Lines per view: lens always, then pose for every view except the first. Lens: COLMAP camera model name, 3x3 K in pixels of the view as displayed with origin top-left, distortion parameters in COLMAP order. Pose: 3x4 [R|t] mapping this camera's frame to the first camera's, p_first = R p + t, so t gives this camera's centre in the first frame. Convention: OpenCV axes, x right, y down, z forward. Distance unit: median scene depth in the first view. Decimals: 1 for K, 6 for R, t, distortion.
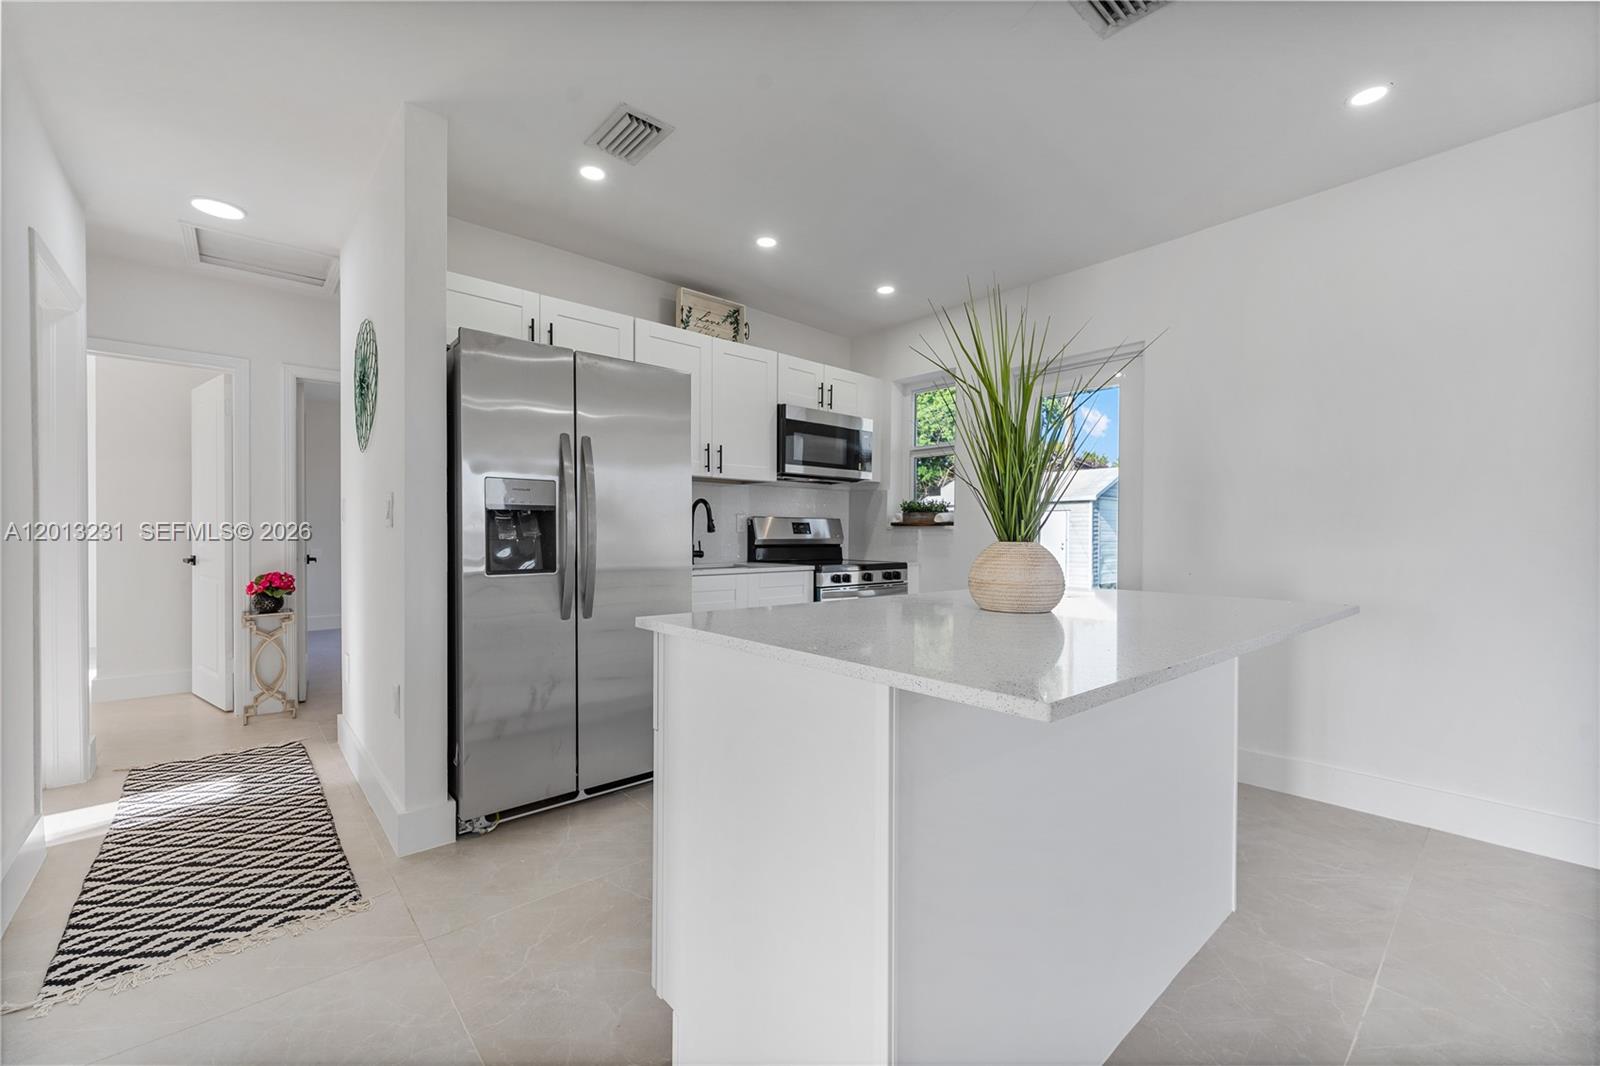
lens RADIAL K [[652.4, 0, 798.9], [0, 652.4, 542.0], [0, 0, 1]] dist [0.001608, 0.000054]
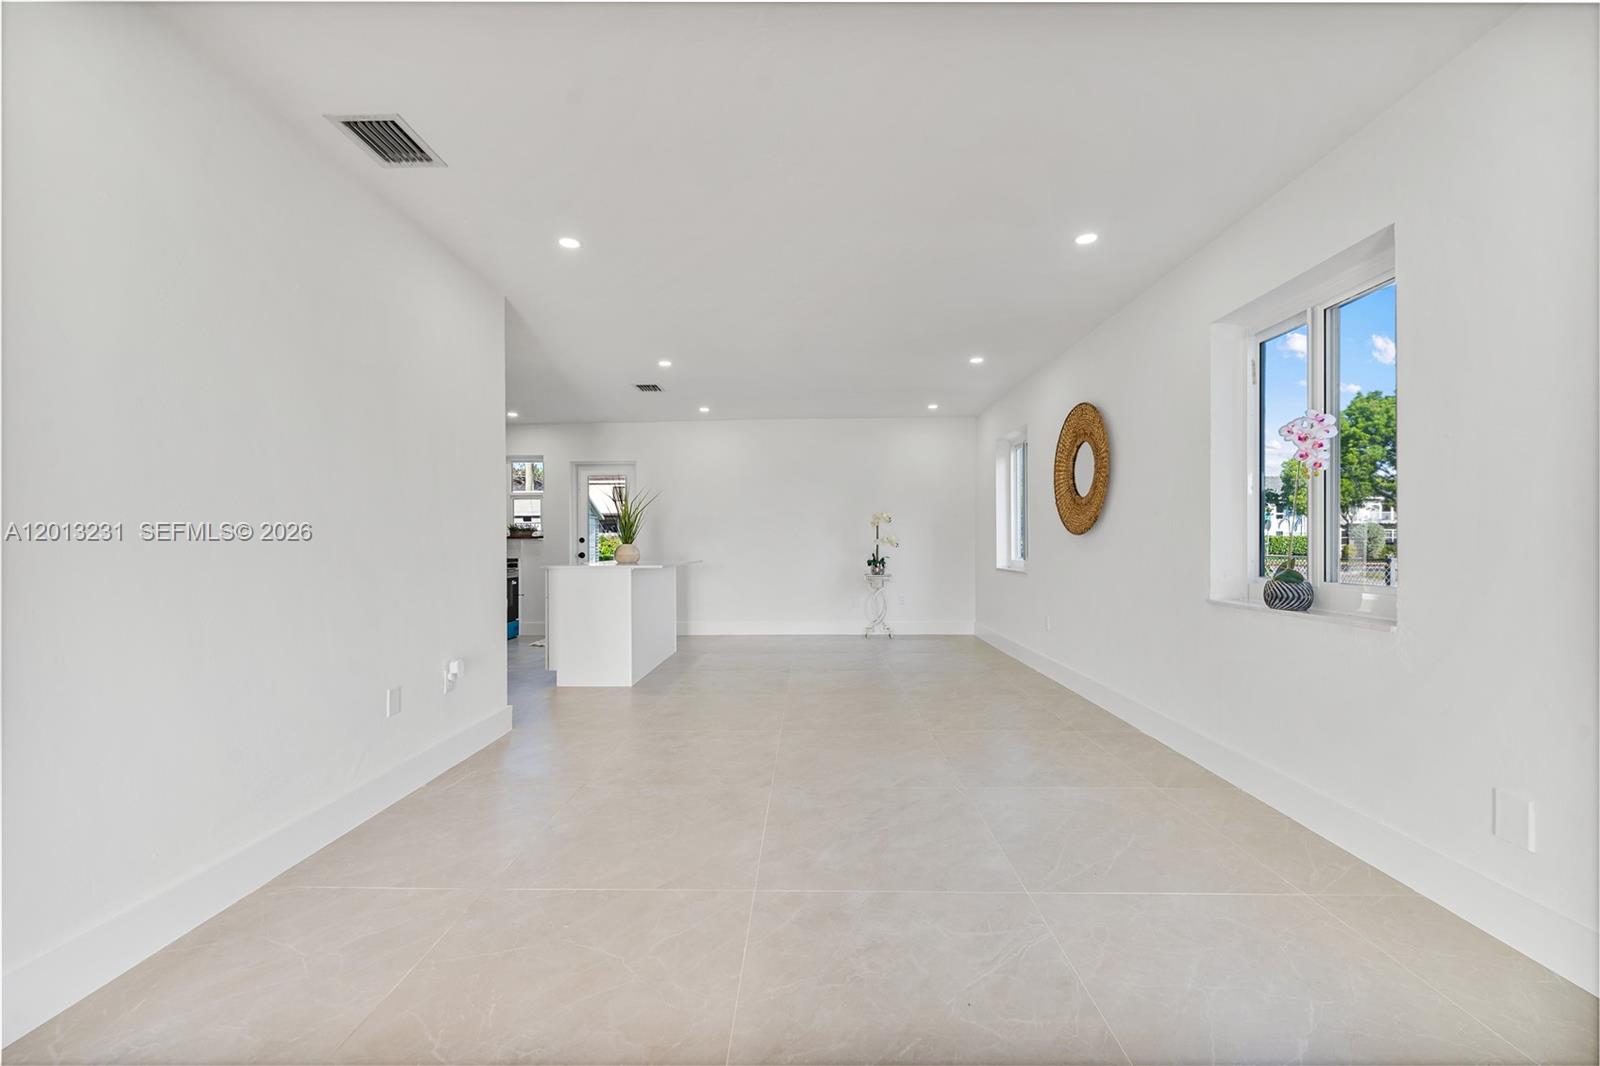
lens RADIAL K [[652.4, 0, 798.9], [0, 652.4, 542.0], [0, 0, 1]] dist [0.001608, 0.000054]
pose [[0.679406, -0.007193, 0.733727, -0.704160], [0.017937, 0.999816, -0.006807, 0.013291], [-0.733543, 0.017786, 0.679410, -0.906910]]
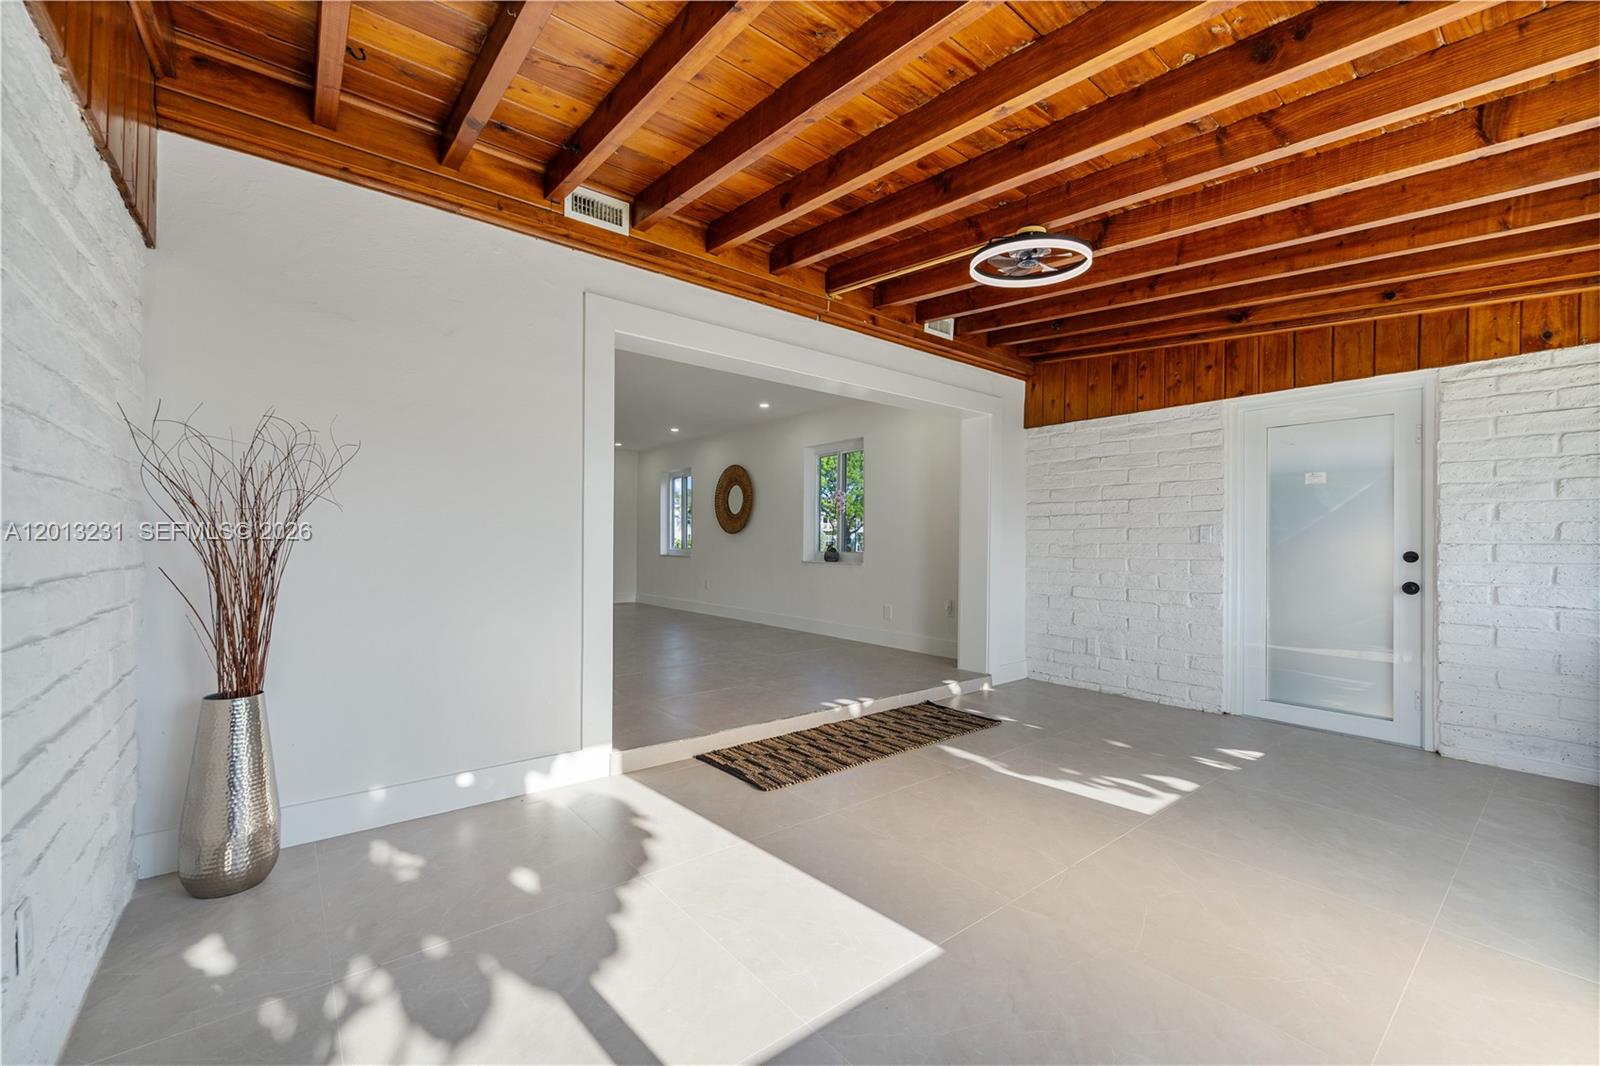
lens RADIAL K [[651.0, 0, 802.0], [0, 651.0, 517.8], [0, 0, 1]] dist [0.097731, 0.000016]
pose [[0.046786, 0.034593, 0.998306, -1.673240], [0.011504, 0.999315, -0.035167, 0.027391], [-0.998839, 0.013130, 0.046356, -0.821339]]
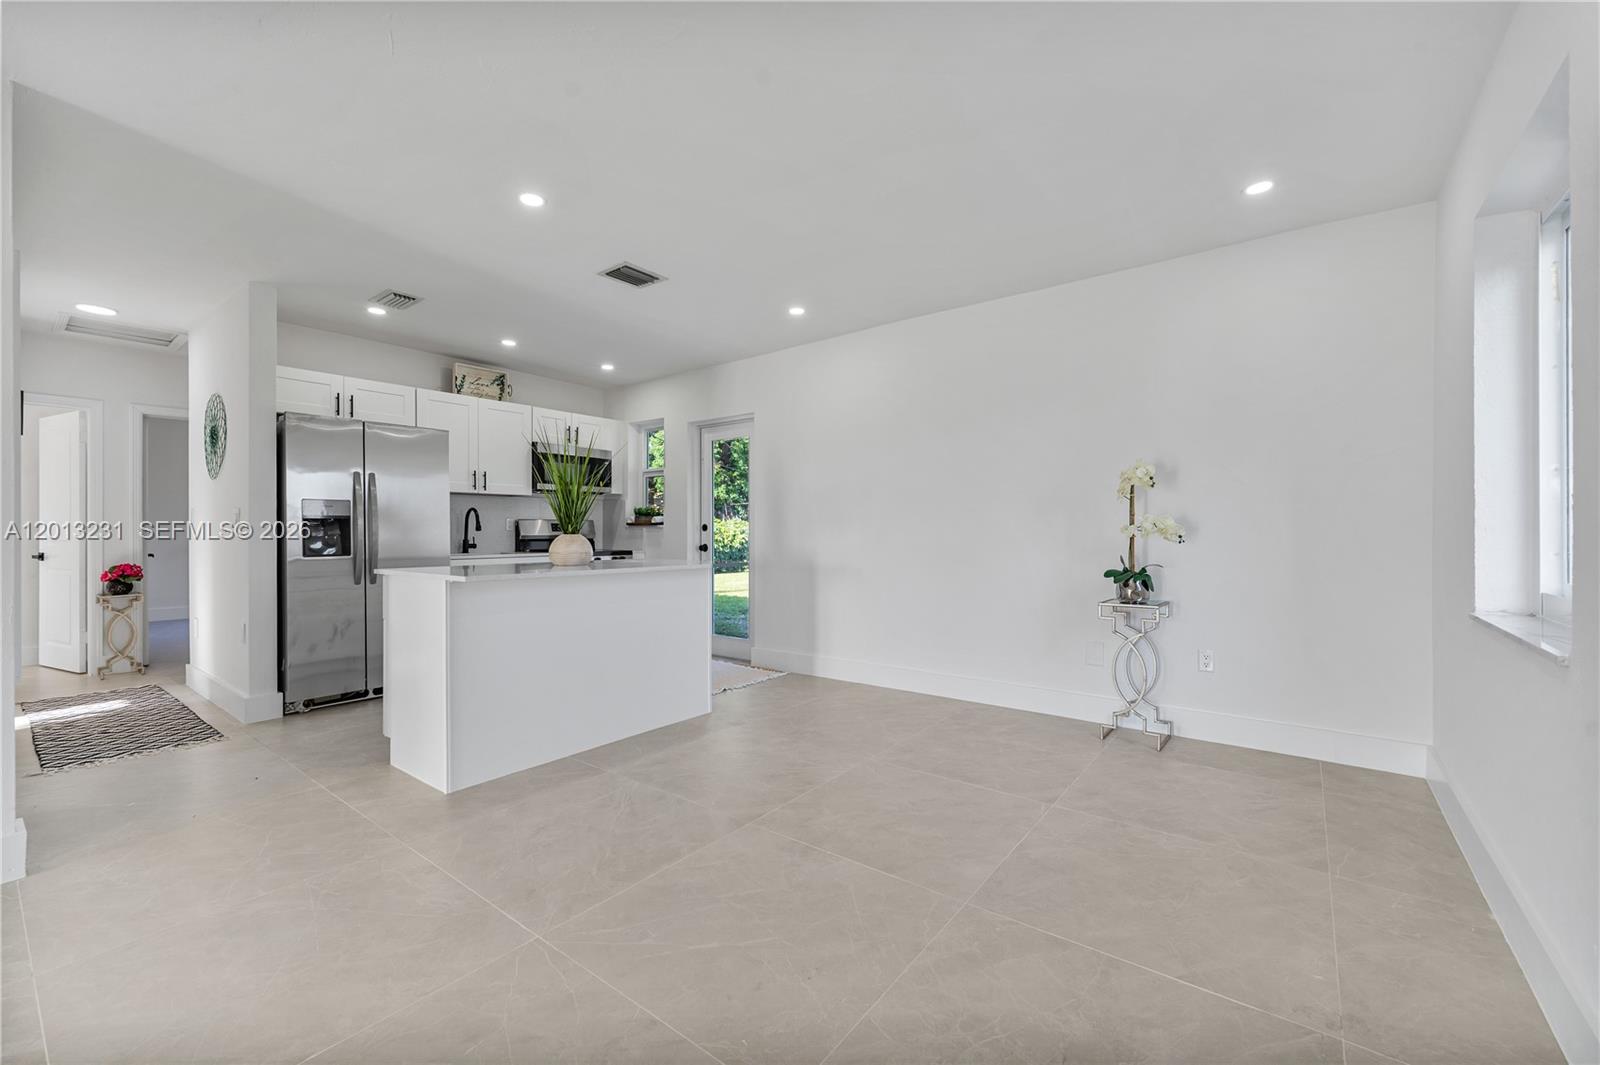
lens RADIAL K [[652.2, 0, 800.0], [0, 652.2, 532.5], [0, 0, 1]] dist [-0.002419, -0.000316]
pose [[0.981791, -0.007776, 0.189804, 0.279757], [0.009618, 0.999915, -0.008783, 0.008290], [-0.189720, 0.010449, 0.981783, -0.541448]]
